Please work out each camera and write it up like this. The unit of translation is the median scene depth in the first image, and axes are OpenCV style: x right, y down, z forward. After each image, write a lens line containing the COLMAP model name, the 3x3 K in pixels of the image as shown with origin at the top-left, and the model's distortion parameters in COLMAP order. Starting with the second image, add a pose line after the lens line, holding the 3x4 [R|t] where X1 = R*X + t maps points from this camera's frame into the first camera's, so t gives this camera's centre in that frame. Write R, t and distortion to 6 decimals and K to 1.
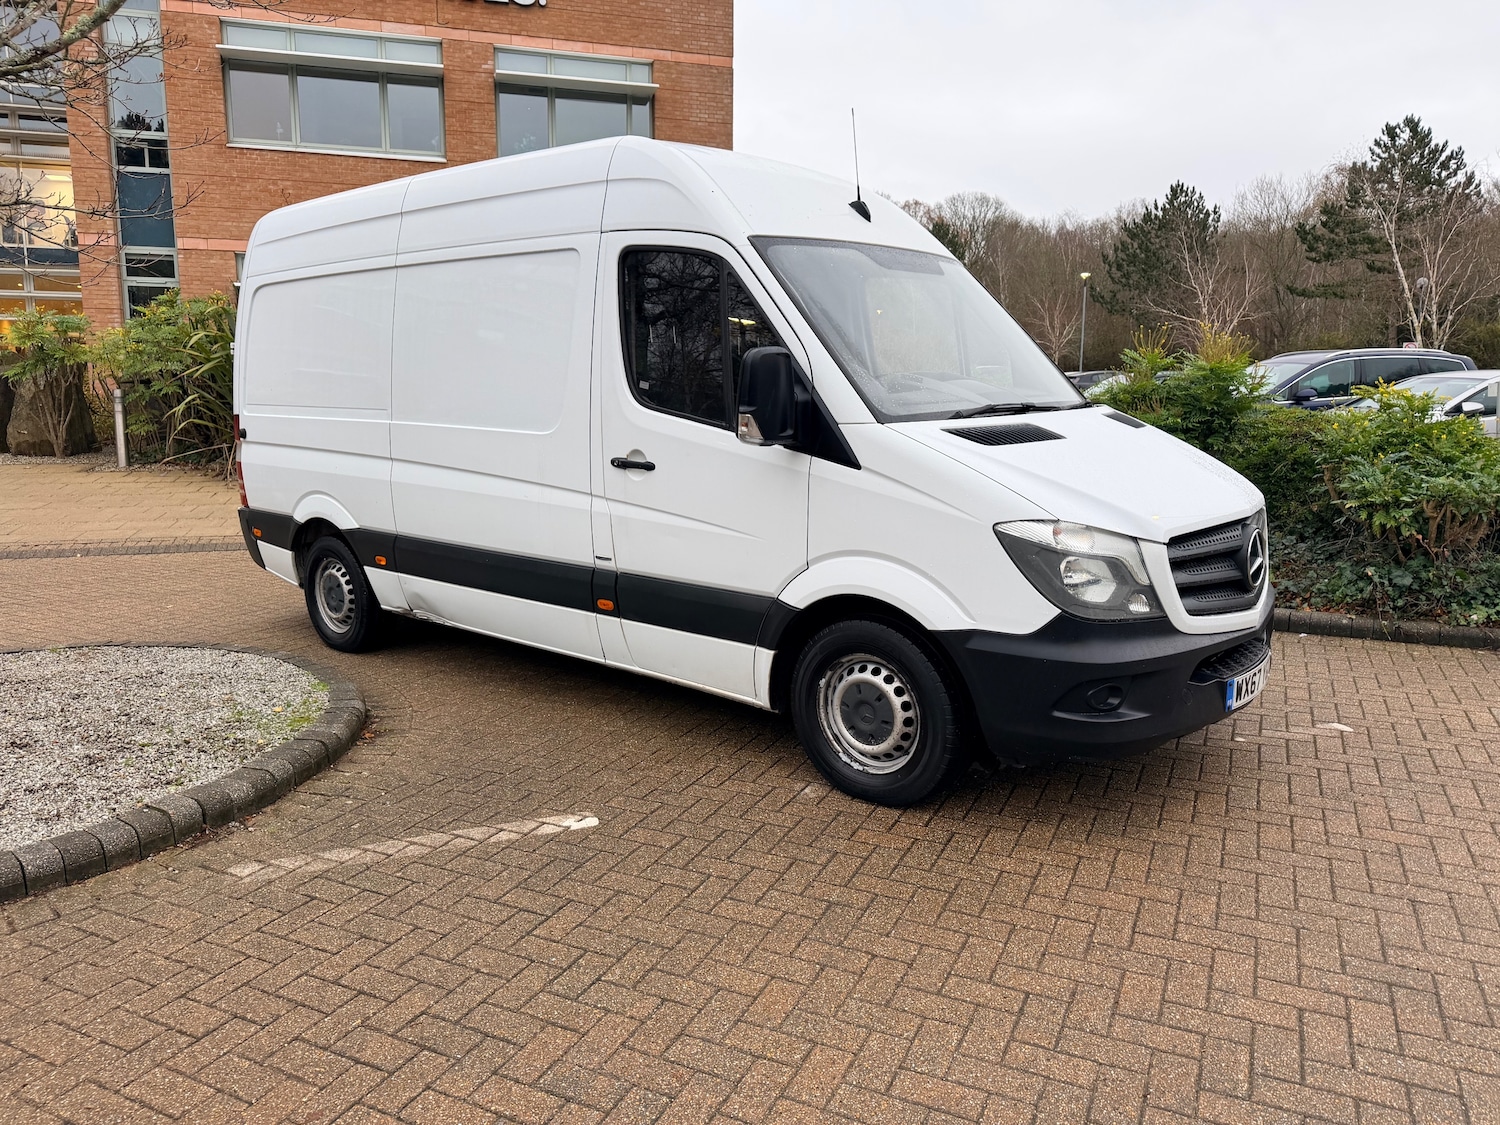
lens RADIAL K [[1059.9, 0, 749.6], [0, 1059.9, 575.9], [0, 0, 1]] dist [0.024879, -0.028002]
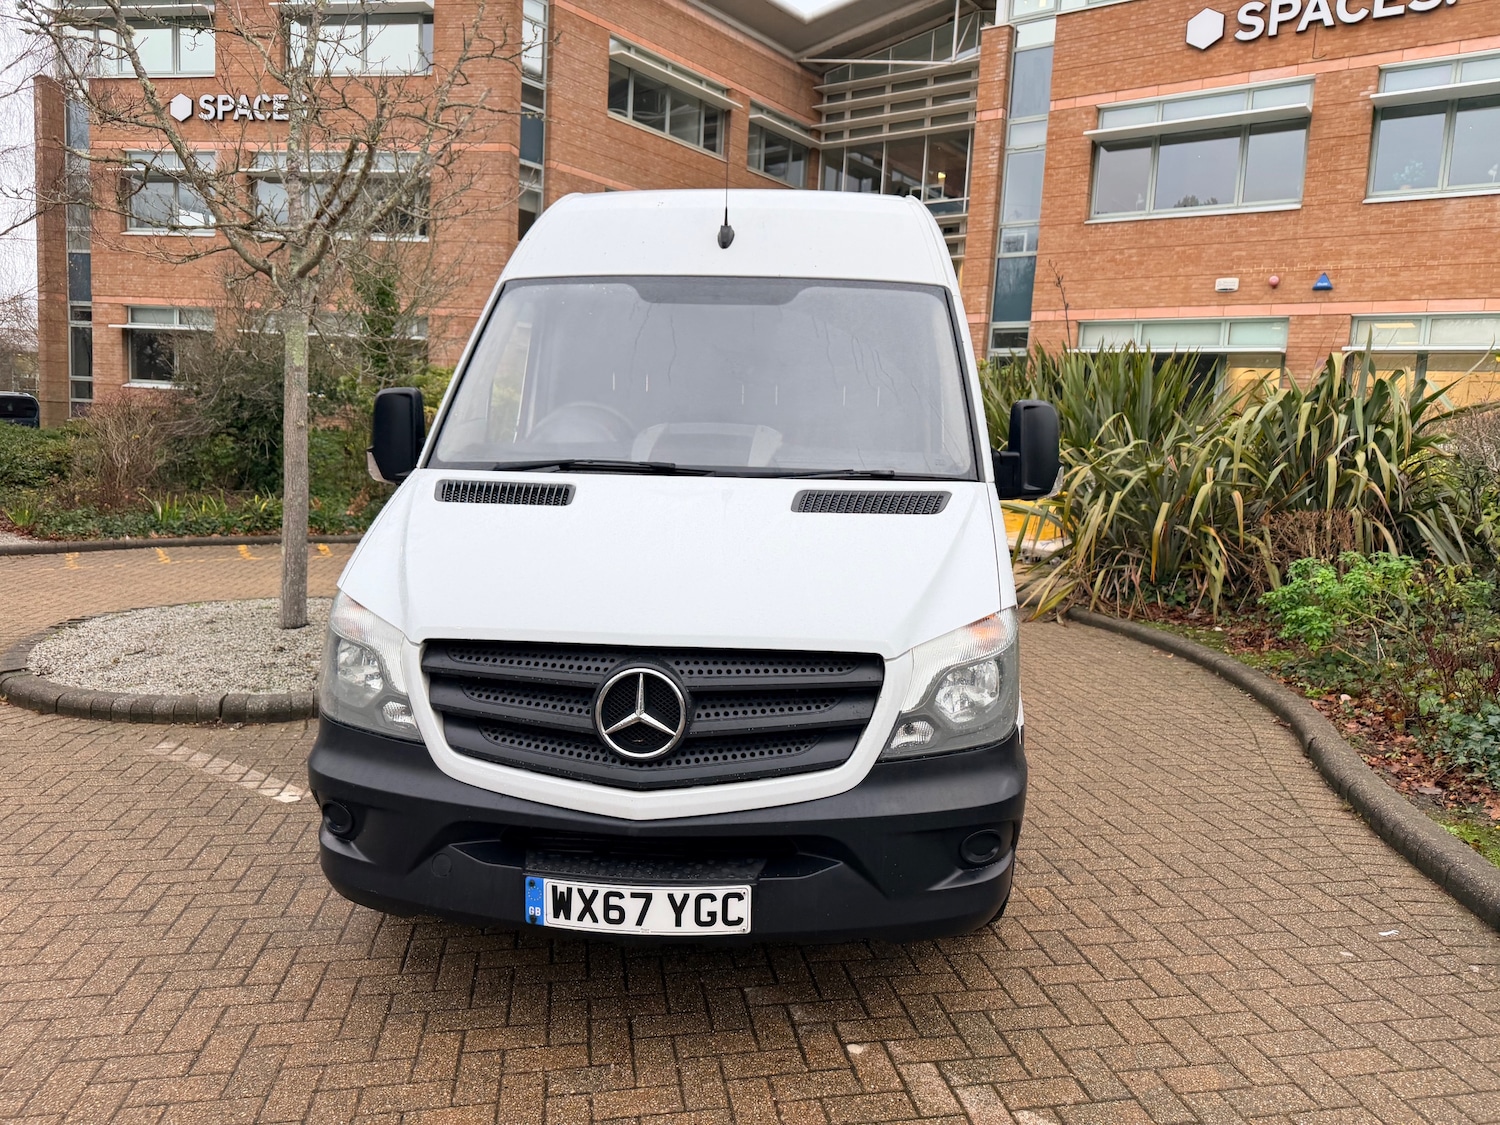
lens RADIAL K [[1067.5, 0, 750.0], [0, 1067.5, 562.5], [0, 0, 1]] dist [0.011937, -0.015131]
pose [[0.585242, 0.122798, -0.801507, 0.754007], [-0.182416, 0.983067, 0.017418, -0.094963], [0.790074, 0.136014, 0.597732, 0.494053]]
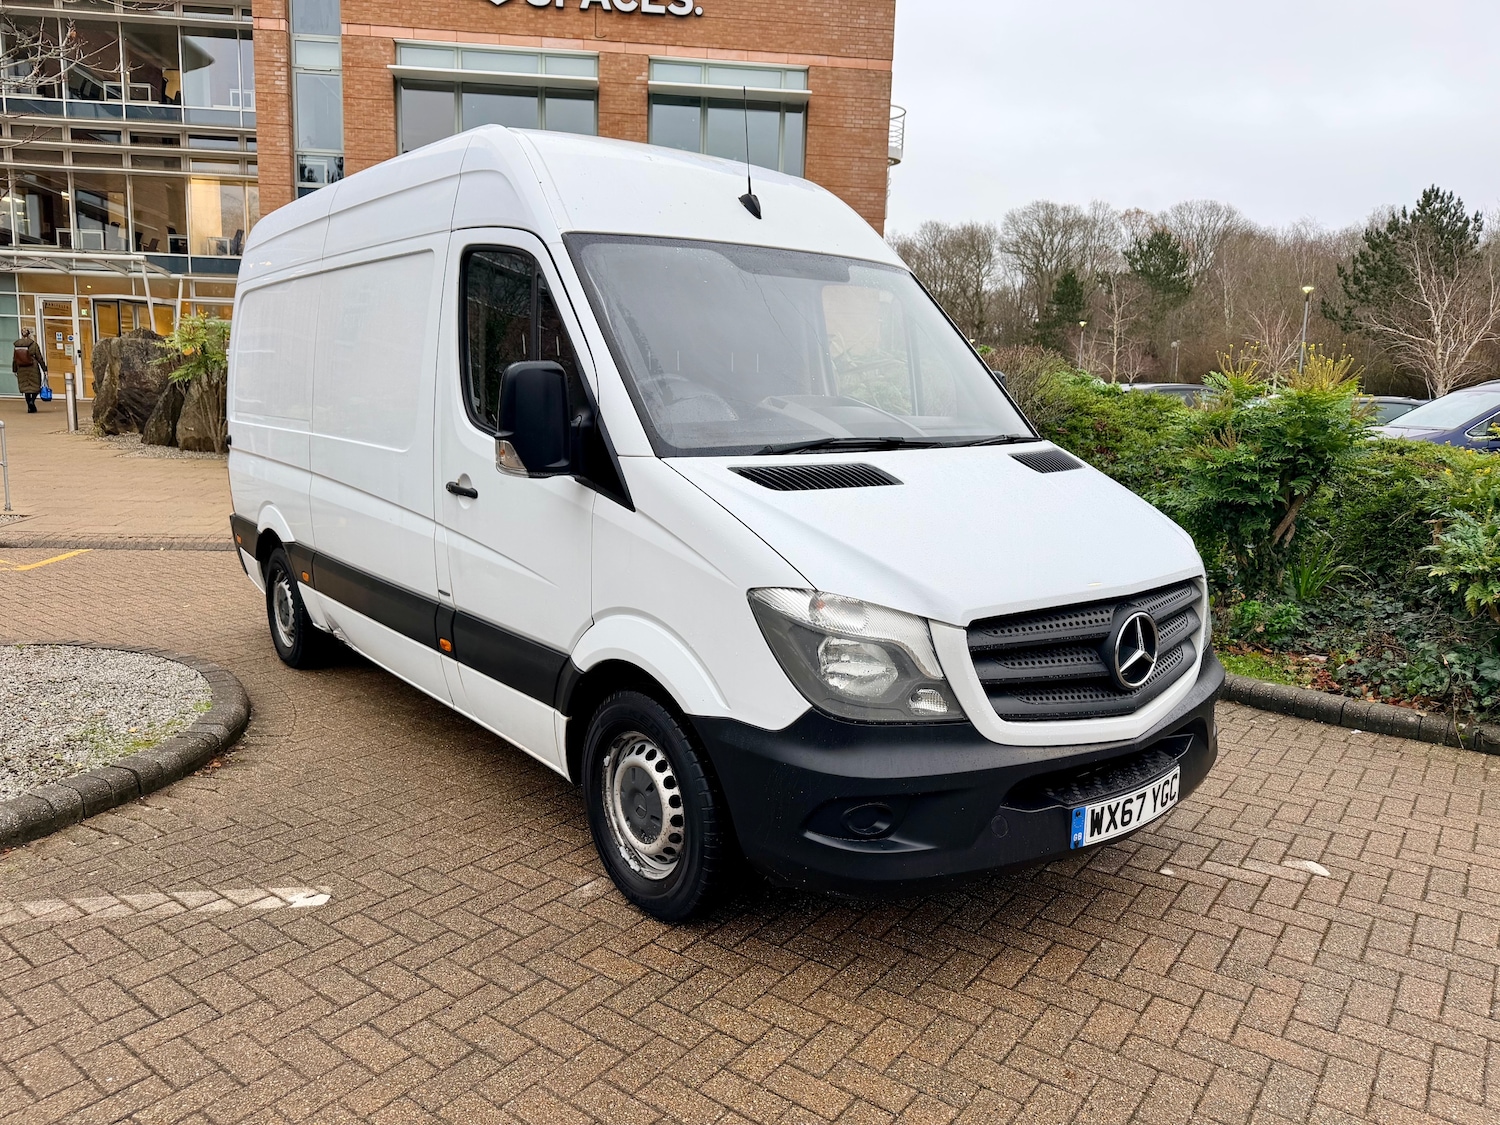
lens RADIAL K [[1063.1, 0, 751.0], [0, 1063.1, 581.4], [0, 0, 1]] dist [0.008678, -0.011882]
pose [[0.980548, 0.056331, -0.188024, 0.257805], [-0.057526, 0.998344, -0.000904, -0.036611], [0.187662, 0.011702, 0.982164, 0.147491]]
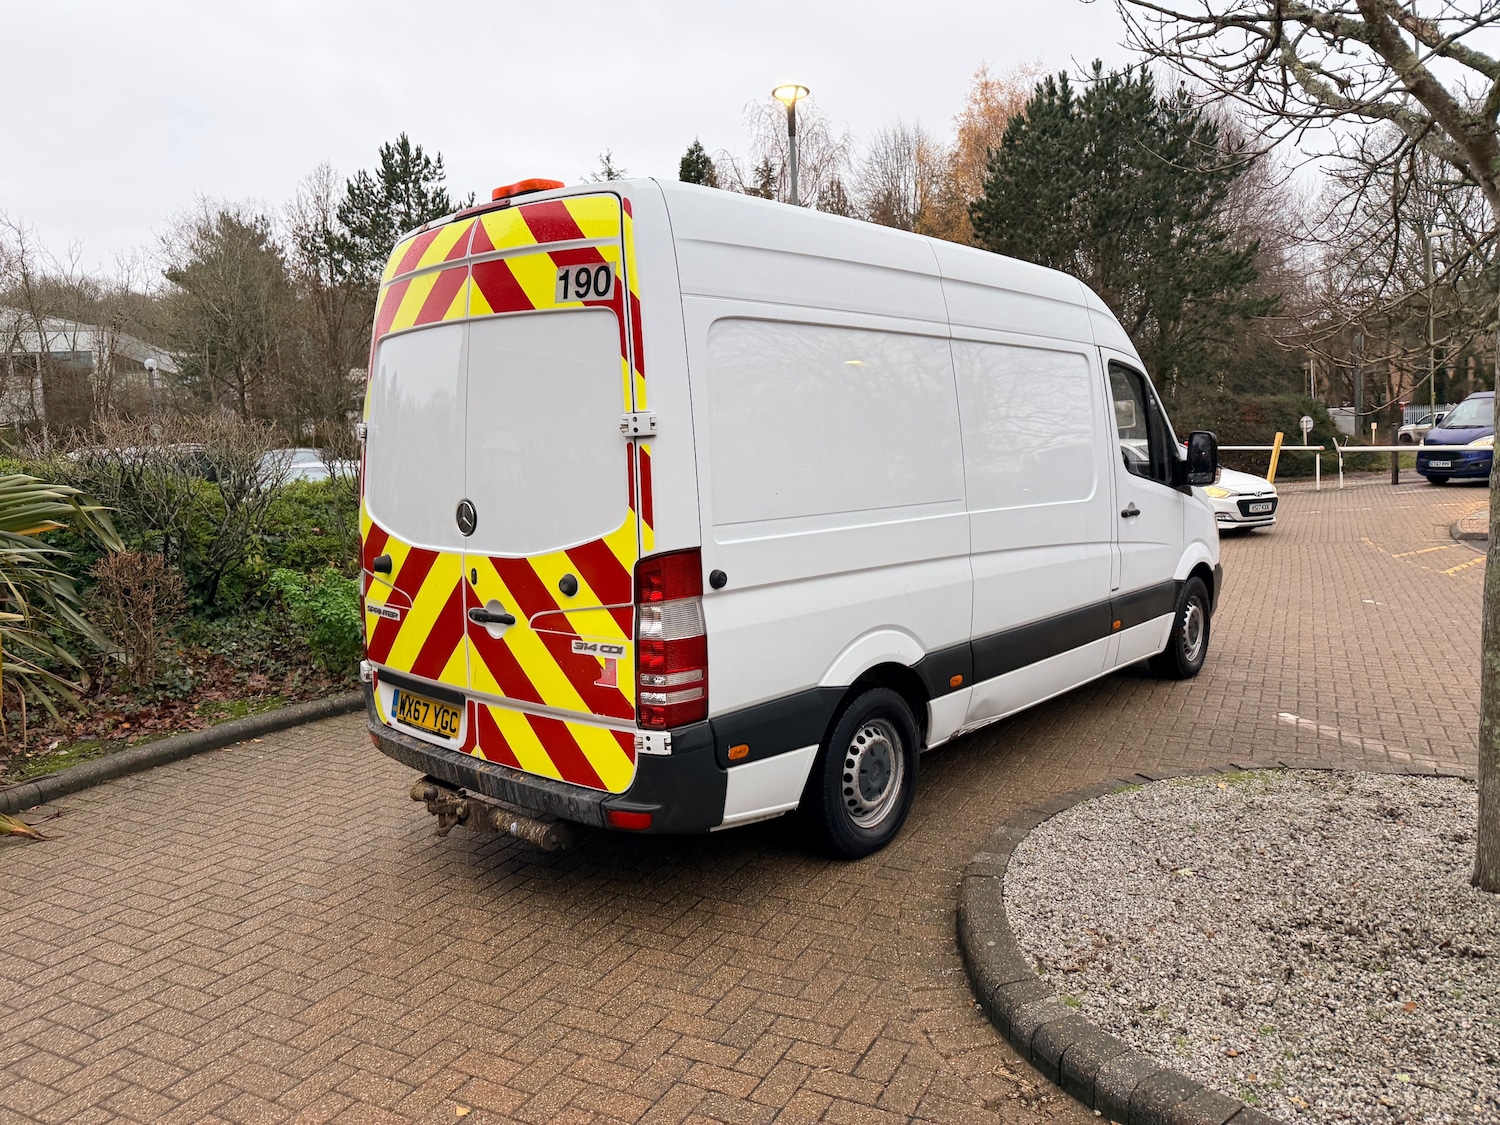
lens RADIAL K [[1063.1, 0, 751.0], [0, 1063.1, 581.4], [0, 0, 1]] dist [0.008678, -0.011882]
pose [[0.028362, -0.124739, 0.991784, -1.319187], [0.214826, 0.969760, 0.115826, -0.249033], [-0.976240, 0.209776, 0.054301, 1.236747]]
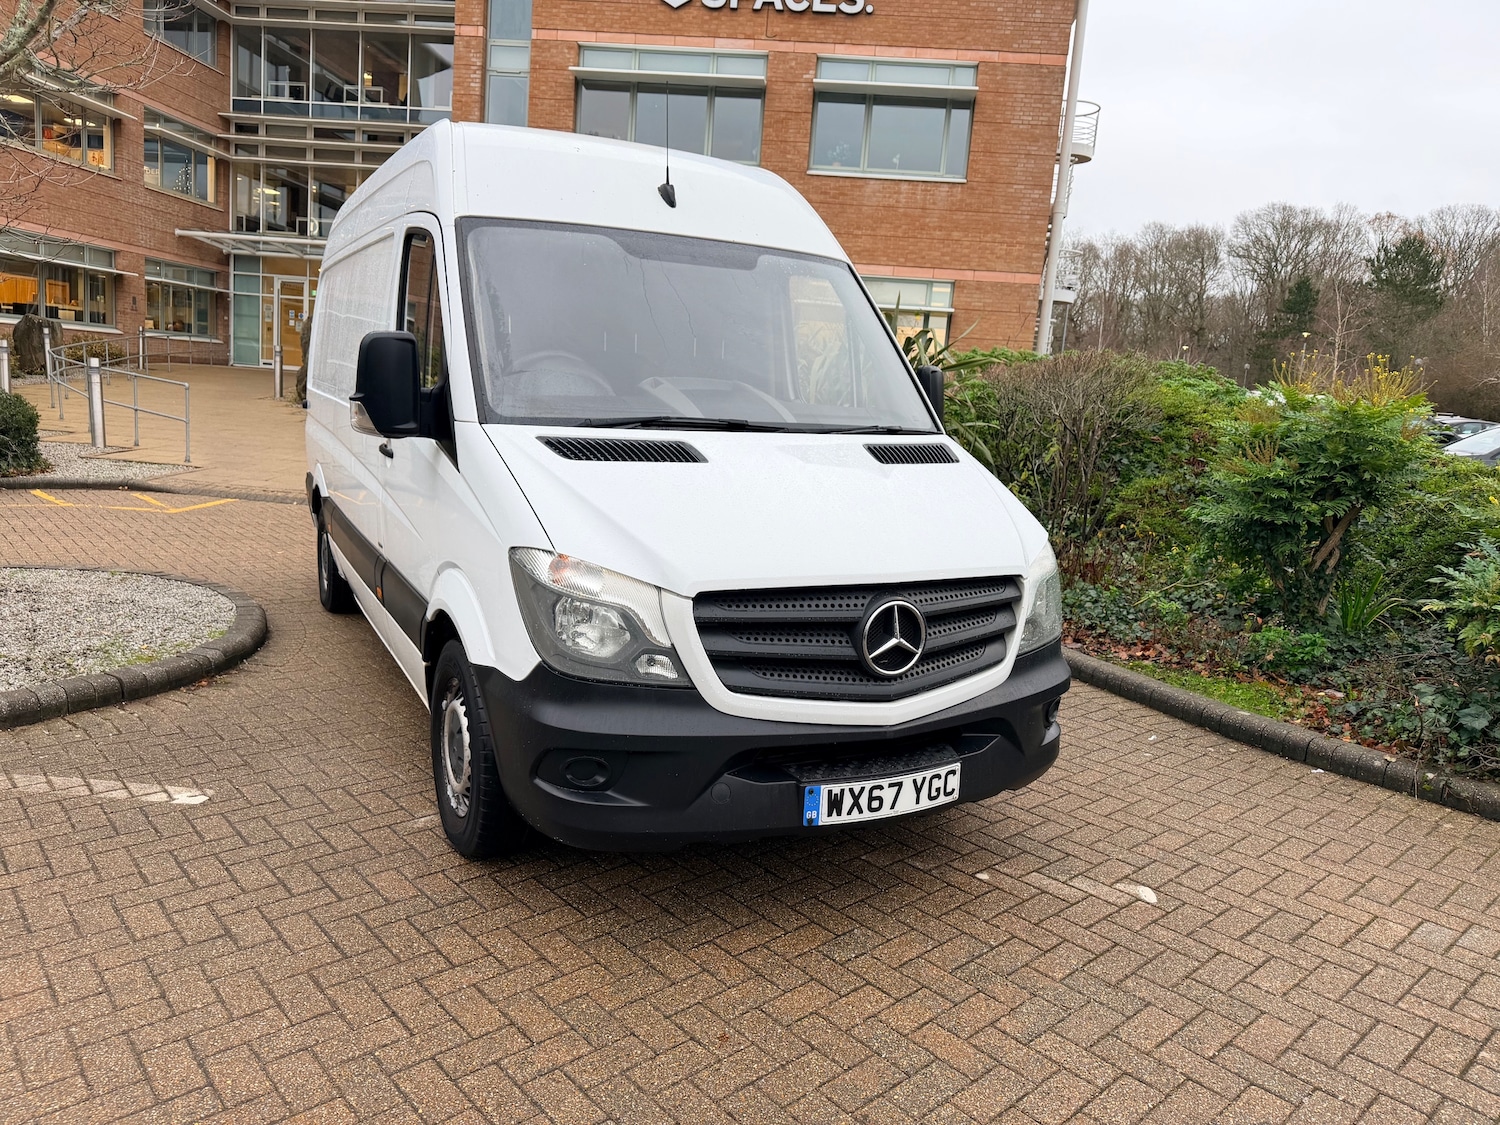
lens RADIAL K [[1060.7, 0, 738.0], [0, 1060.7, 567.1], [0, 0, 1]] dist [0.043708, -0.058669]
pose [[0.918955, 0.127137, -0.373305, 0.486321], [-0.134529, 0.990890, 0.006303, -0.042340], [0.370706, 0.044428, 0.927687, 0.184208]]
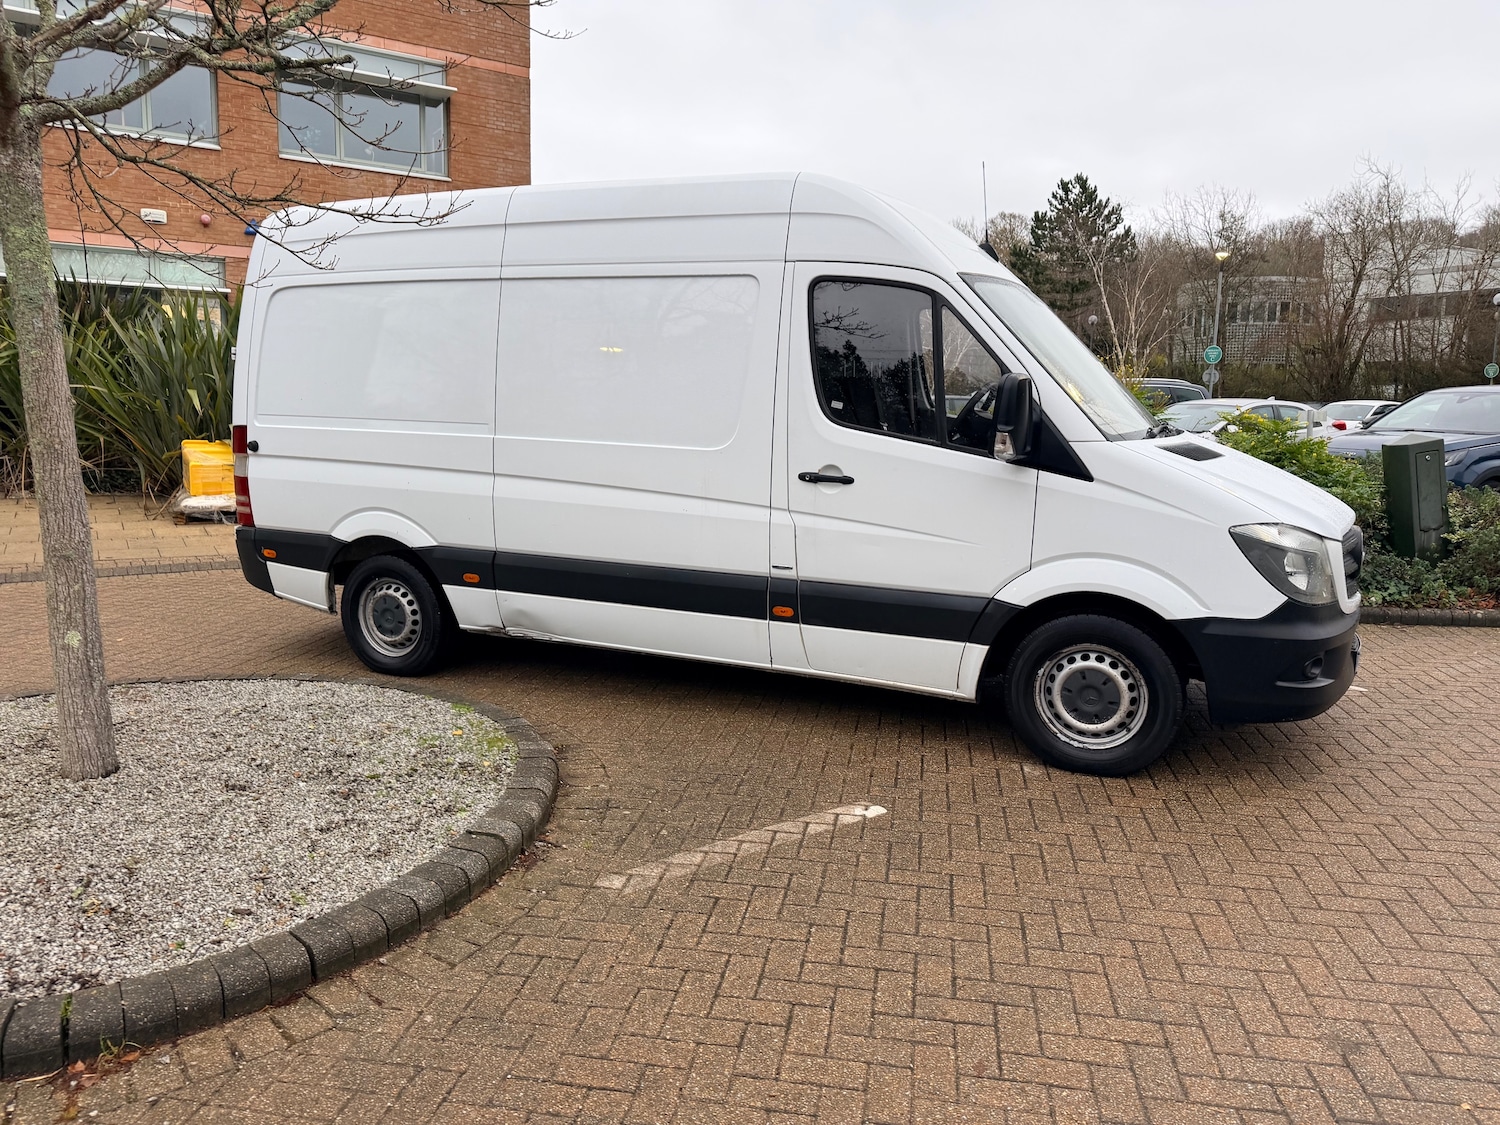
lens RADIAL K [[1058.5, 0, 741.3], [0, 1058.5, 577.2], [0, 0, 1]] dist [0.040093, -0.052359]
pose [[0.962138, -0.027610, 0.271159, -0.420393], [0.030759, 0.999500, -0.007370, -0.000742], [-0.270820, 0.015432, 0.962506, -0.002010]]
